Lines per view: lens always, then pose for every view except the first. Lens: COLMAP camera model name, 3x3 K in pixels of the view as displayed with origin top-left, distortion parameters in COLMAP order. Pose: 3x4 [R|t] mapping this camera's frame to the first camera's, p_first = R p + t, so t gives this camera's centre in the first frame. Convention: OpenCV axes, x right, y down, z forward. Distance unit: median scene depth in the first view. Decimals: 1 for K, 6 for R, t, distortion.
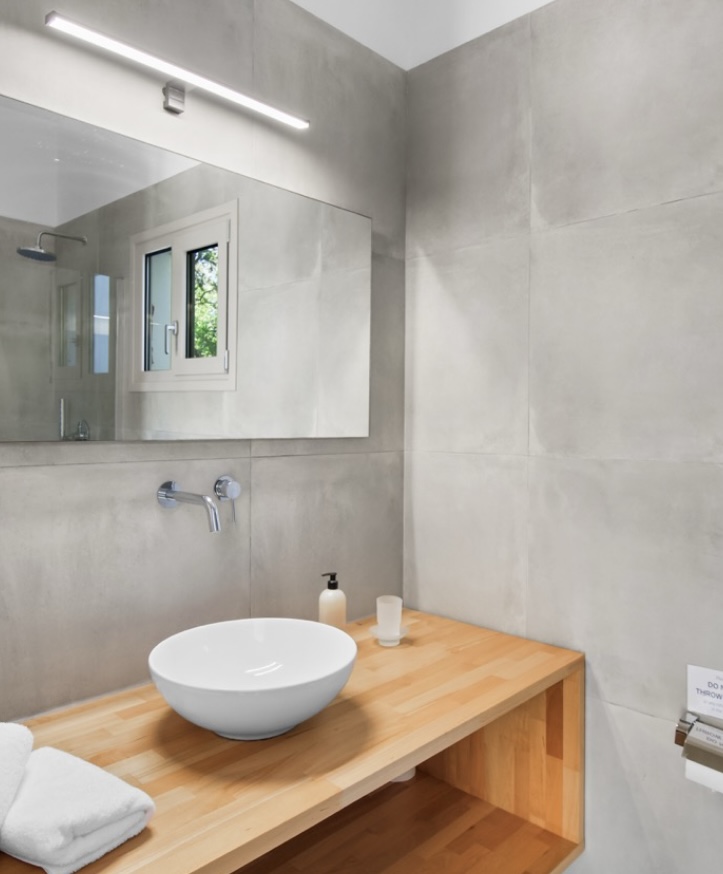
lens RADIAL K [[645.3, 0, 361.3], [0, 645.3, 429.9], [0, 0, 1]] dist [0.002959, -0.002536]
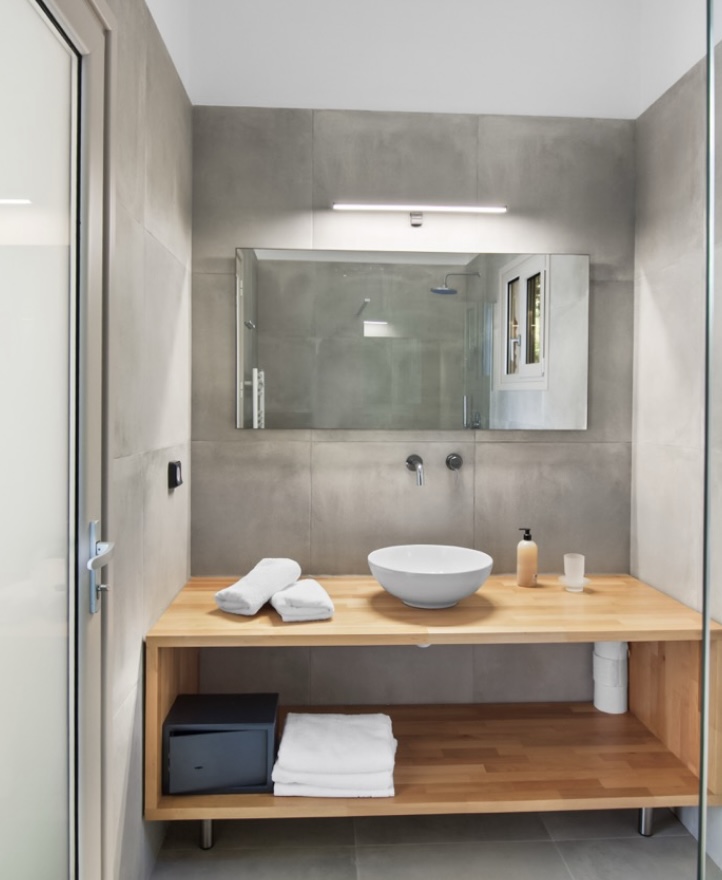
lens RADIAL K [[630.4, 0, 361.6], [0, 630.4, 418.3], [0, 0, 1]] dist [0.004203, -0.001765]
pose [[0.742007, 0.008153, -0.670343, 0.514400], [-0.008602, 0.999960, 0.002640, -0.011158], [0.670337, 0.003807, 0.742047, -0.199327]]
